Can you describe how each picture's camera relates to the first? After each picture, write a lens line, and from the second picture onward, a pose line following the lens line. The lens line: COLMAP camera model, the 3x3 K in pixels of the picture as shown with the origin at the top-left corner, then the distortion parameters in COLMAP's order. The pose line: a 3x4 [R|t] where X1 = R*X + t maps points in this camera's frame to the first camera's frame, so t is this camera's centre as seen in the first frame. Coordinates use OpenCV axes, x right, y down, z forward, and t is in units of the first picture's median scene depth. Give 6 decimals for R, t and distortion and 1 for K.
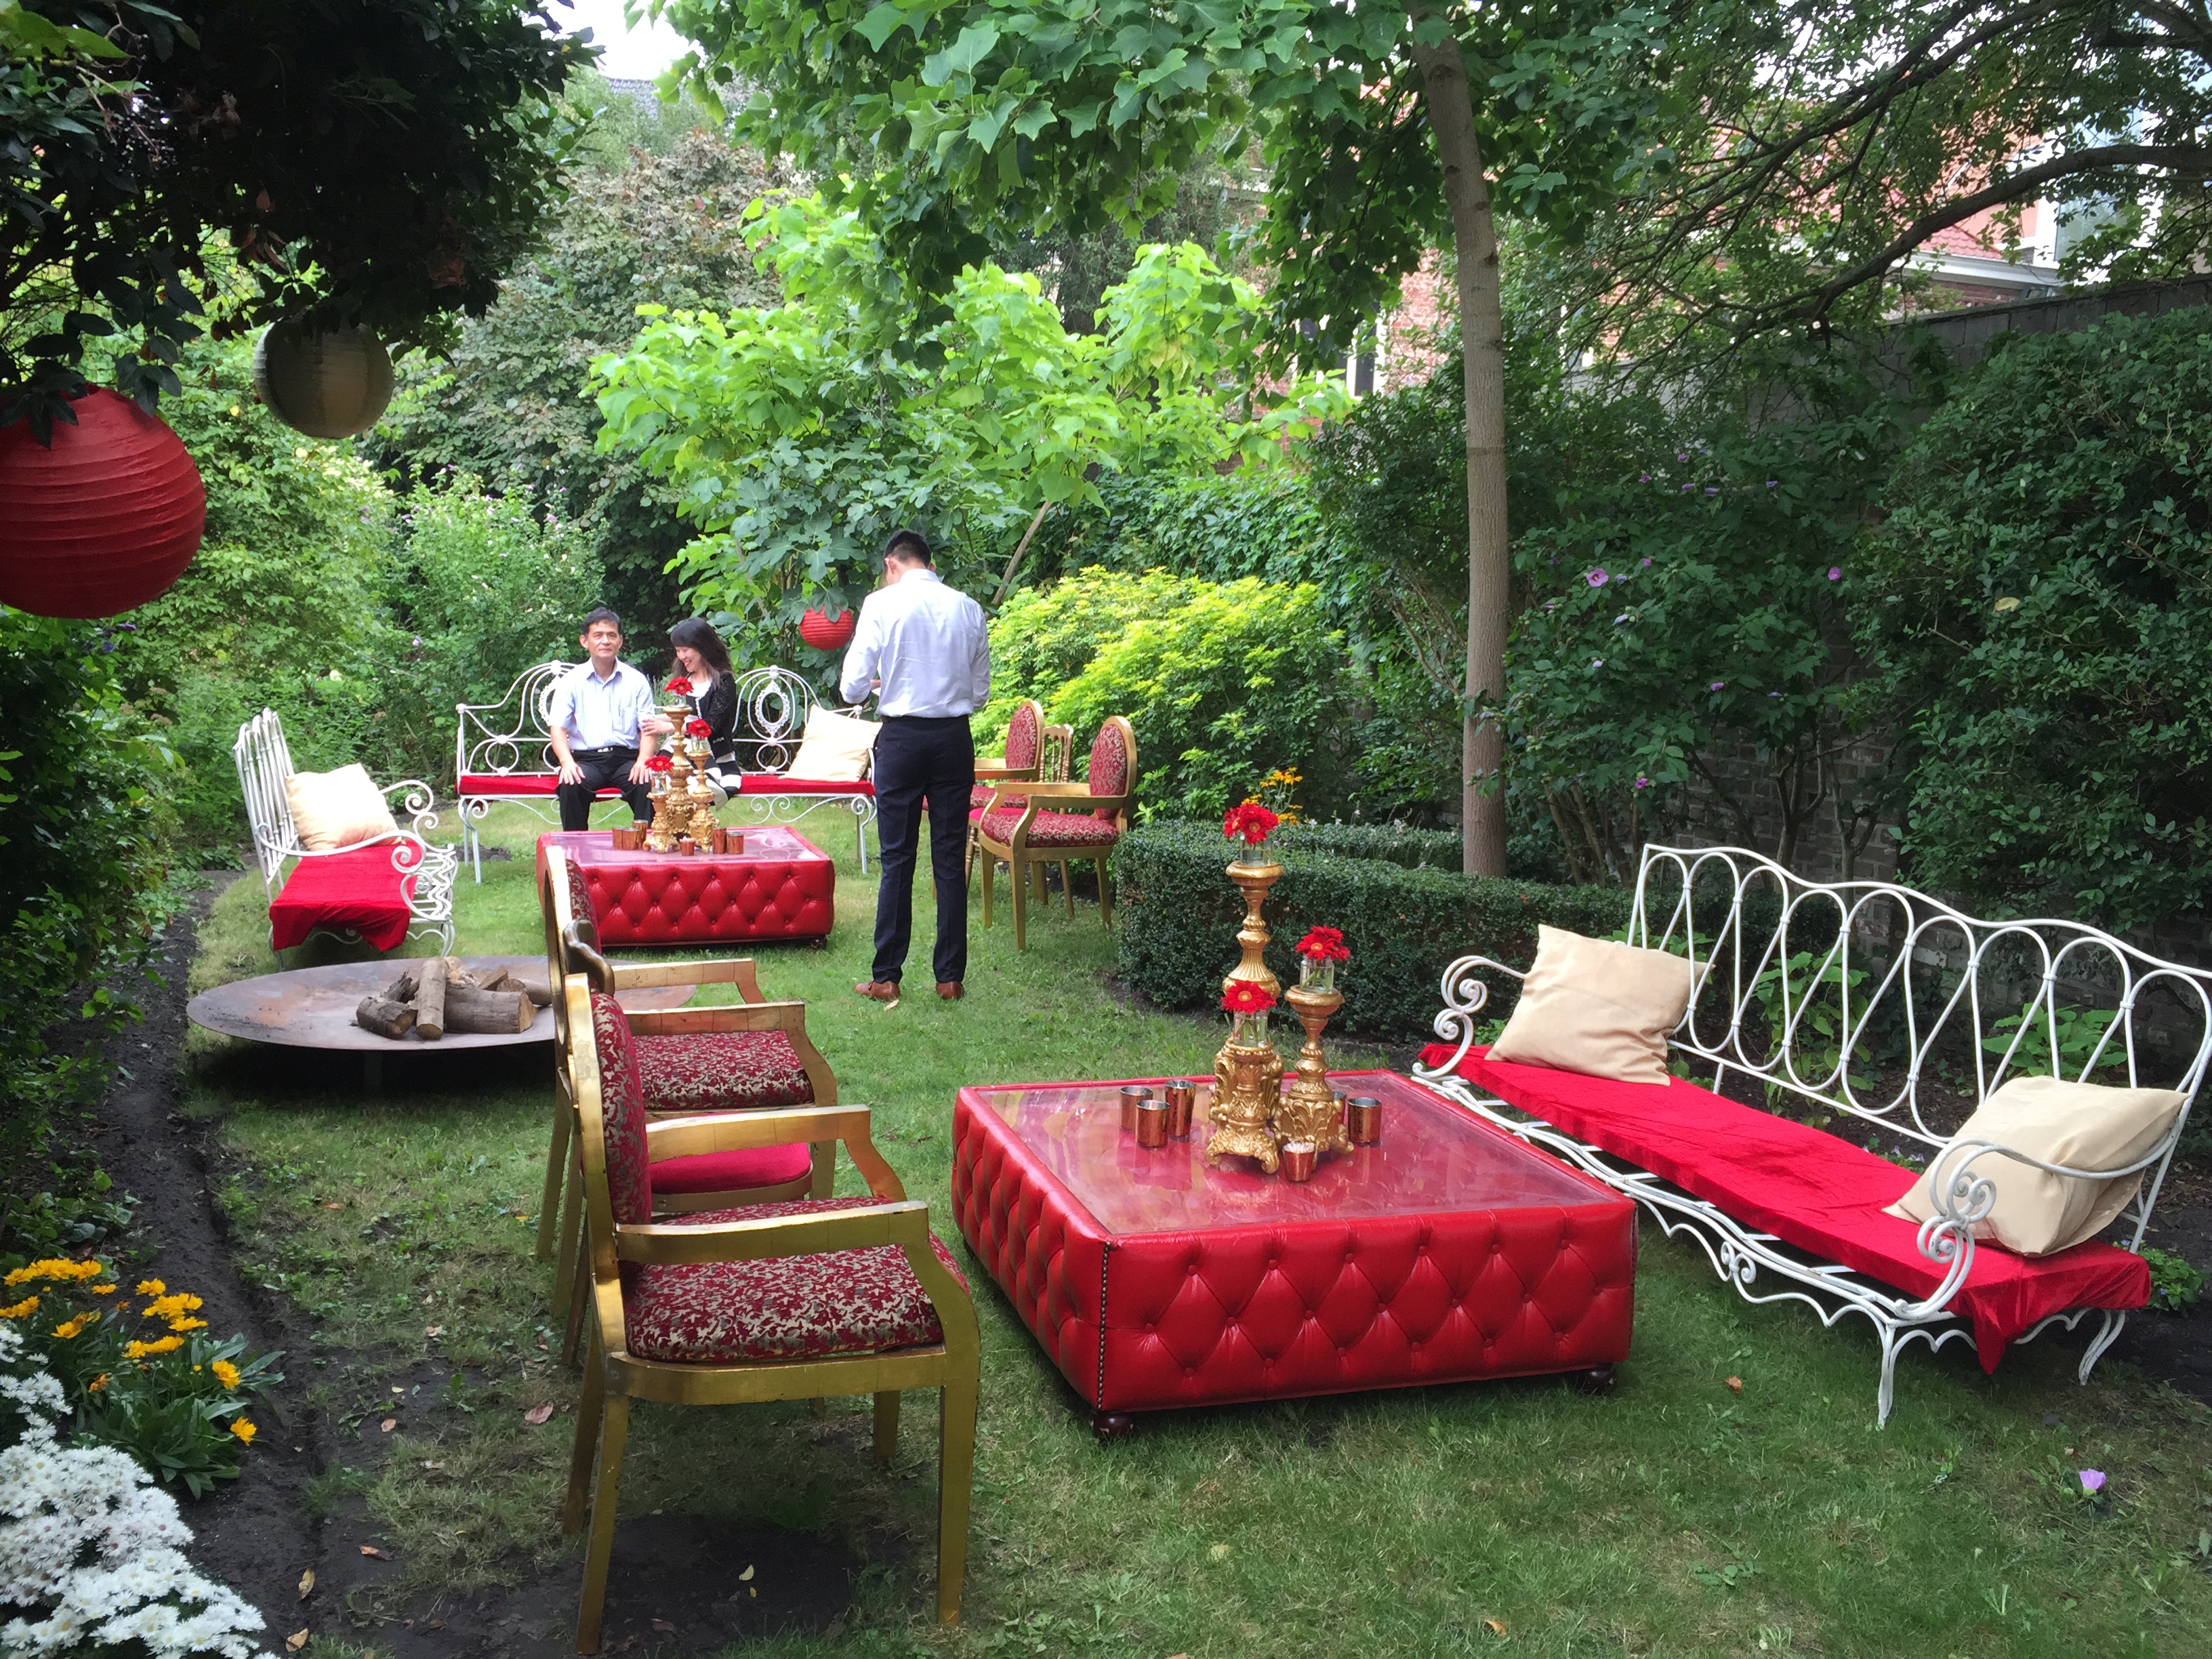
lens RADIAL K [[1903.4, 0, 1097.1], [0, 1903.4, 832.4], [0, 0, 1]] dist [0.098928, -0.133911]
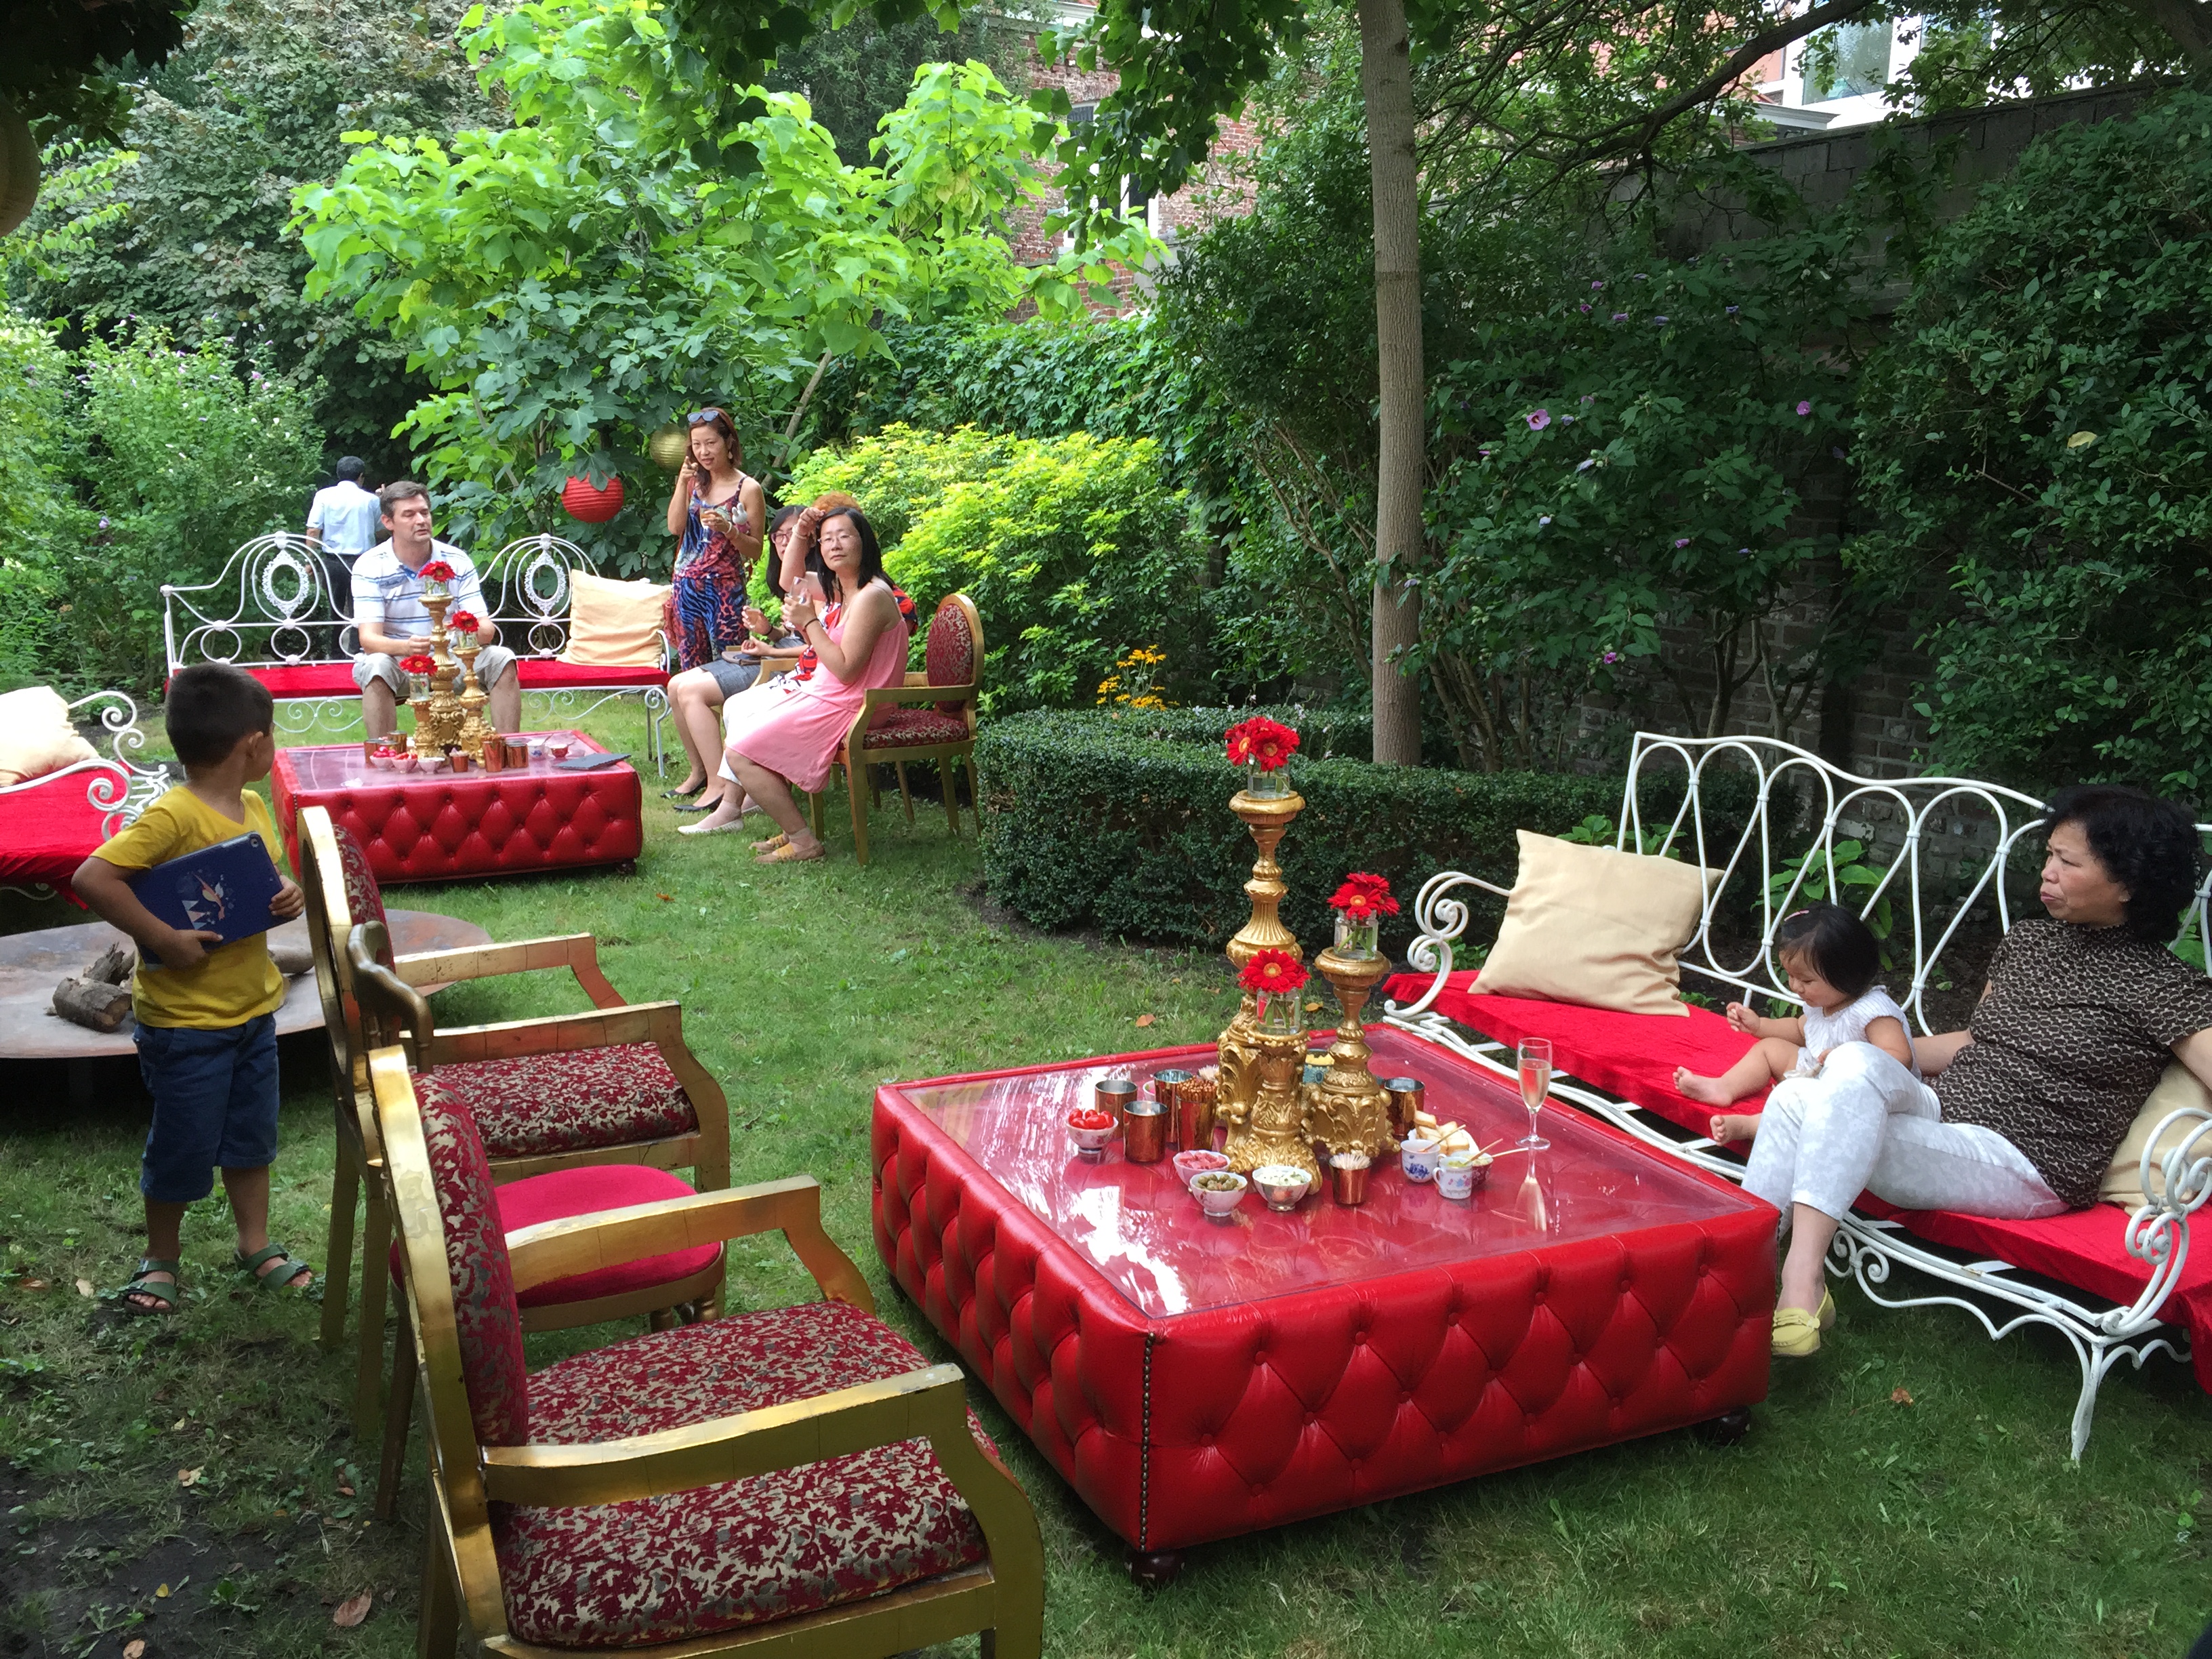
lens RADIAL K [[1903.4, 0, 1118.5], [0, 1903.4, 831.2], [0, 0, 1]] dist [0.098928, -0.133911]
pose [[0.990343, -0.044442, 0.131321, -0.048116], [0.035171, 0.996778, 0.072094, -0.016144], [-0.134102, -0.066779, 0.988715, 0.145923]]
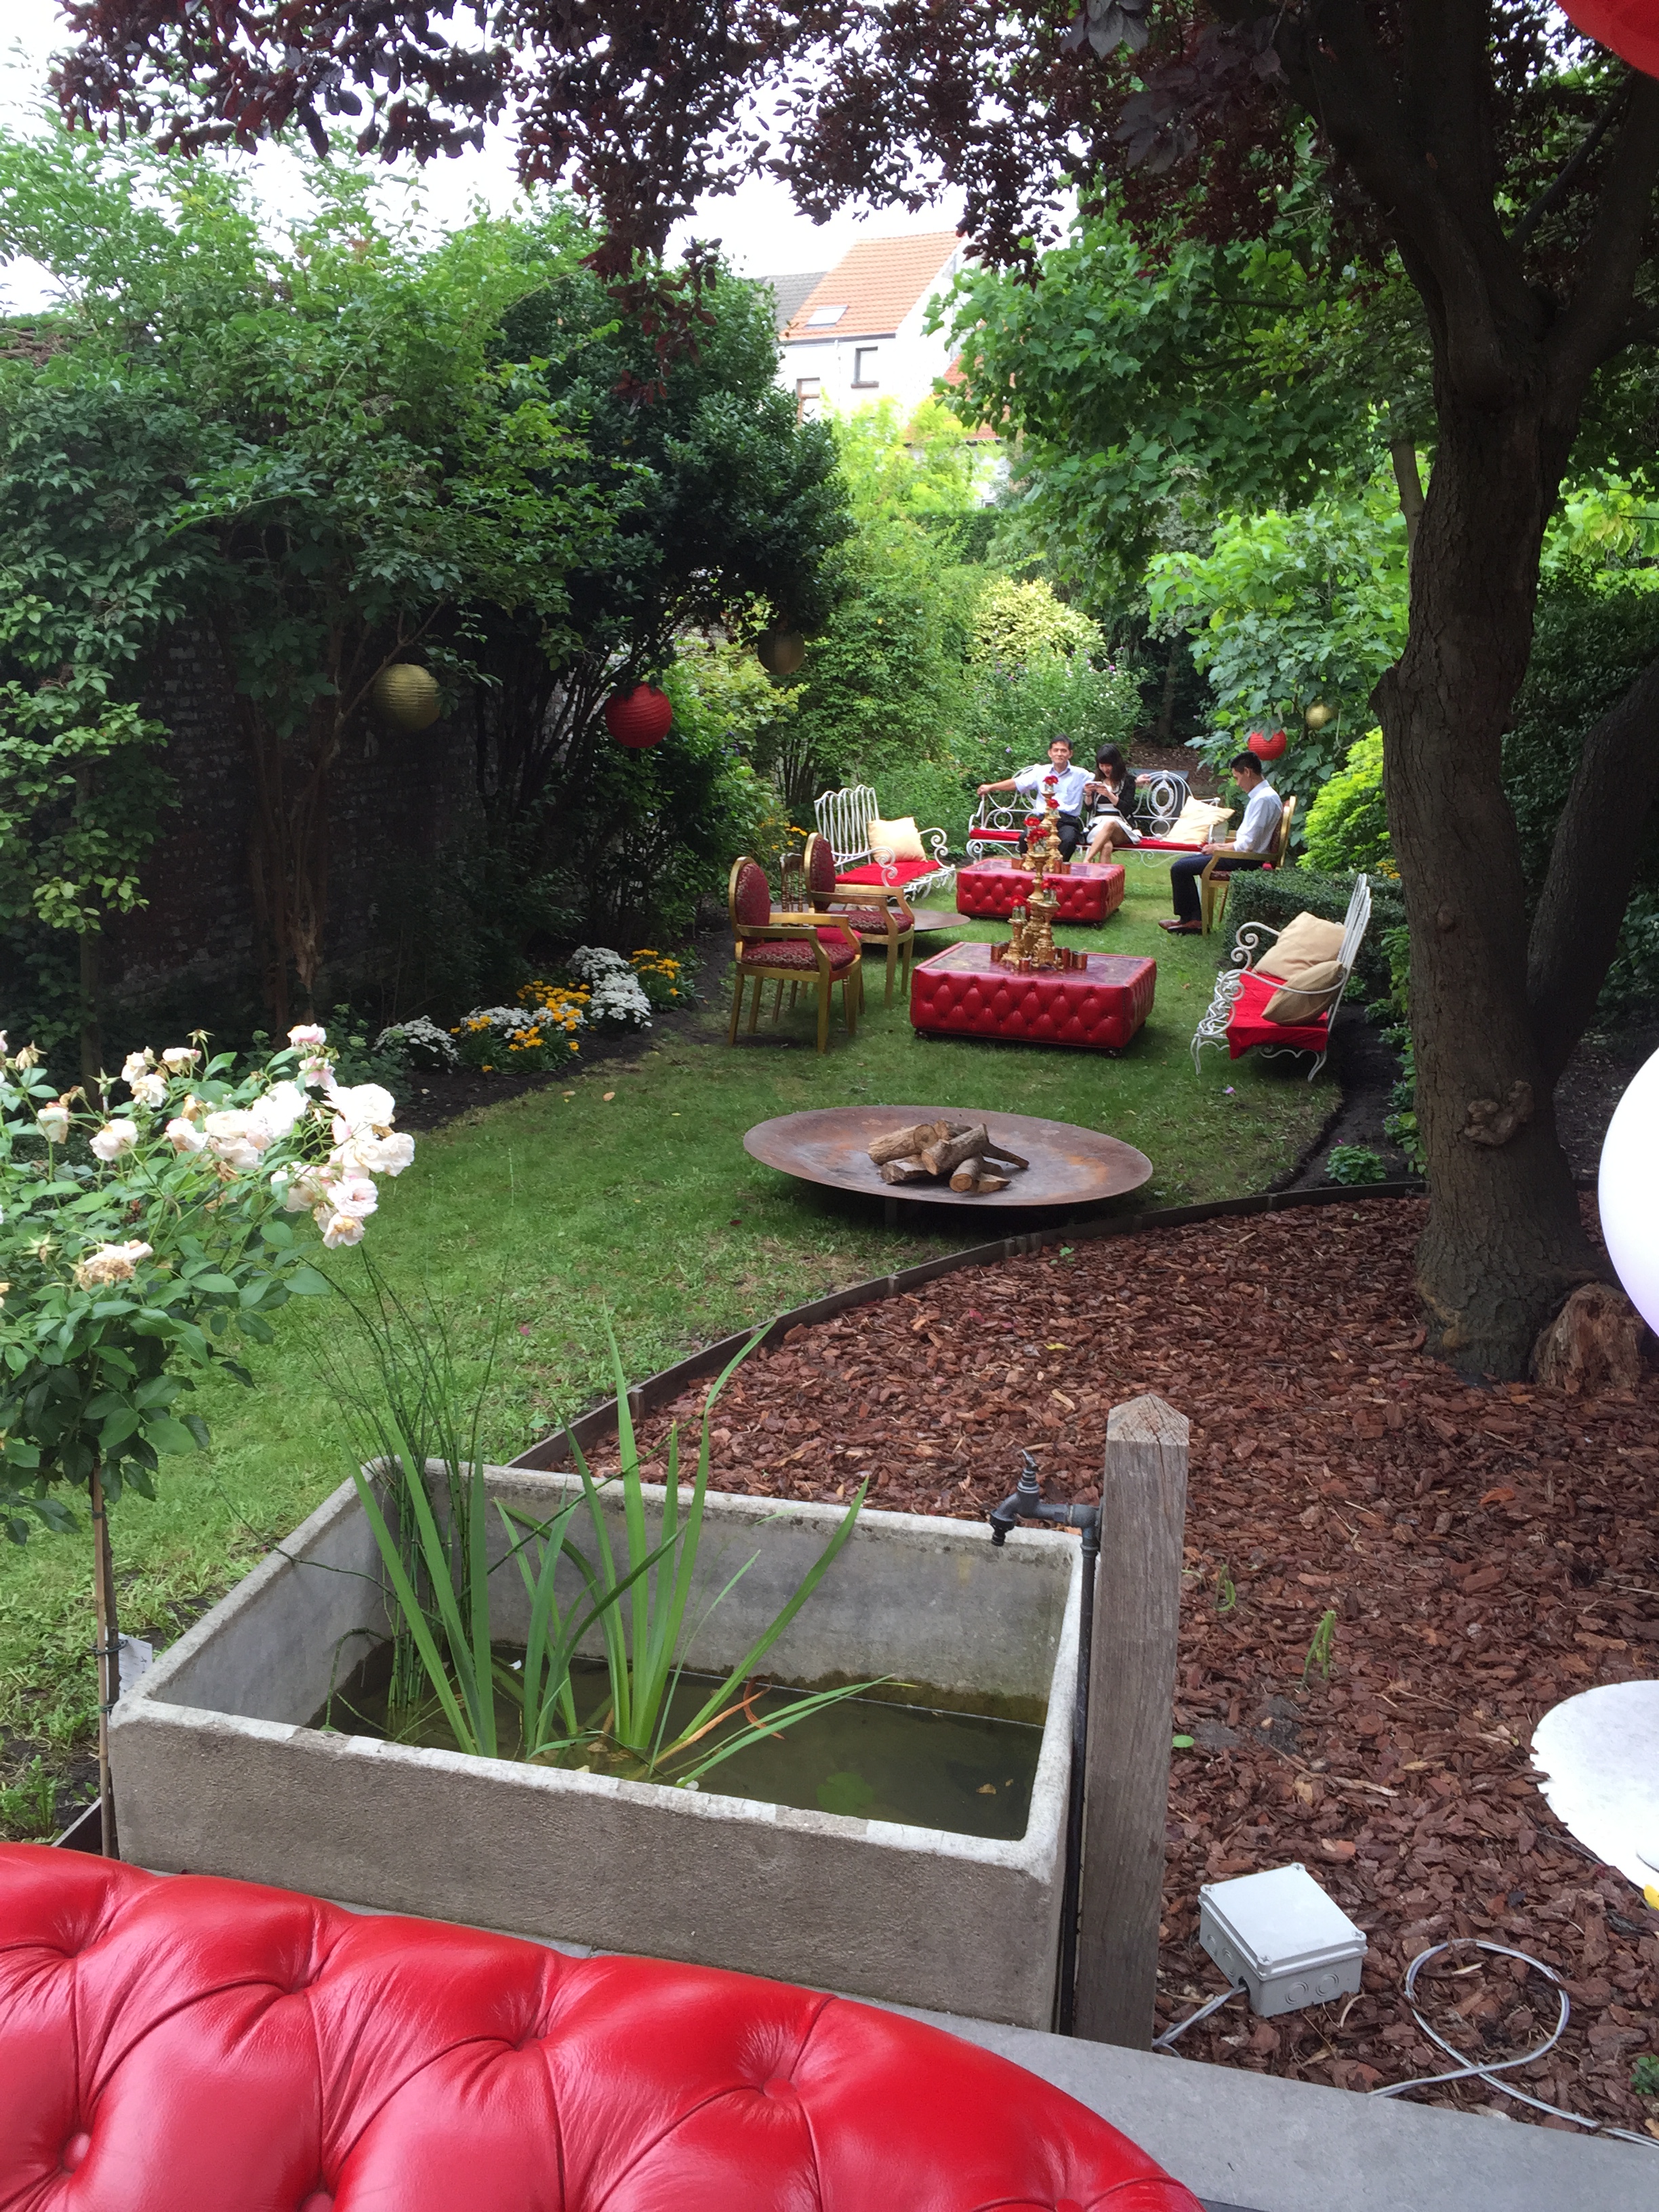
lens RADIAL K [[1903.4, 0, 831.2], [0, 1903.4, 1103.7], [0, 0, 1]] dist [0.098928, -0.133911]
pose [[0.829630, 0.127400, -0.543584, 0.766412], [-0.080950, 0.990777, 0.108662, 0.057409], [0.552414, -0.046146, 0.832291, -0.764011]]
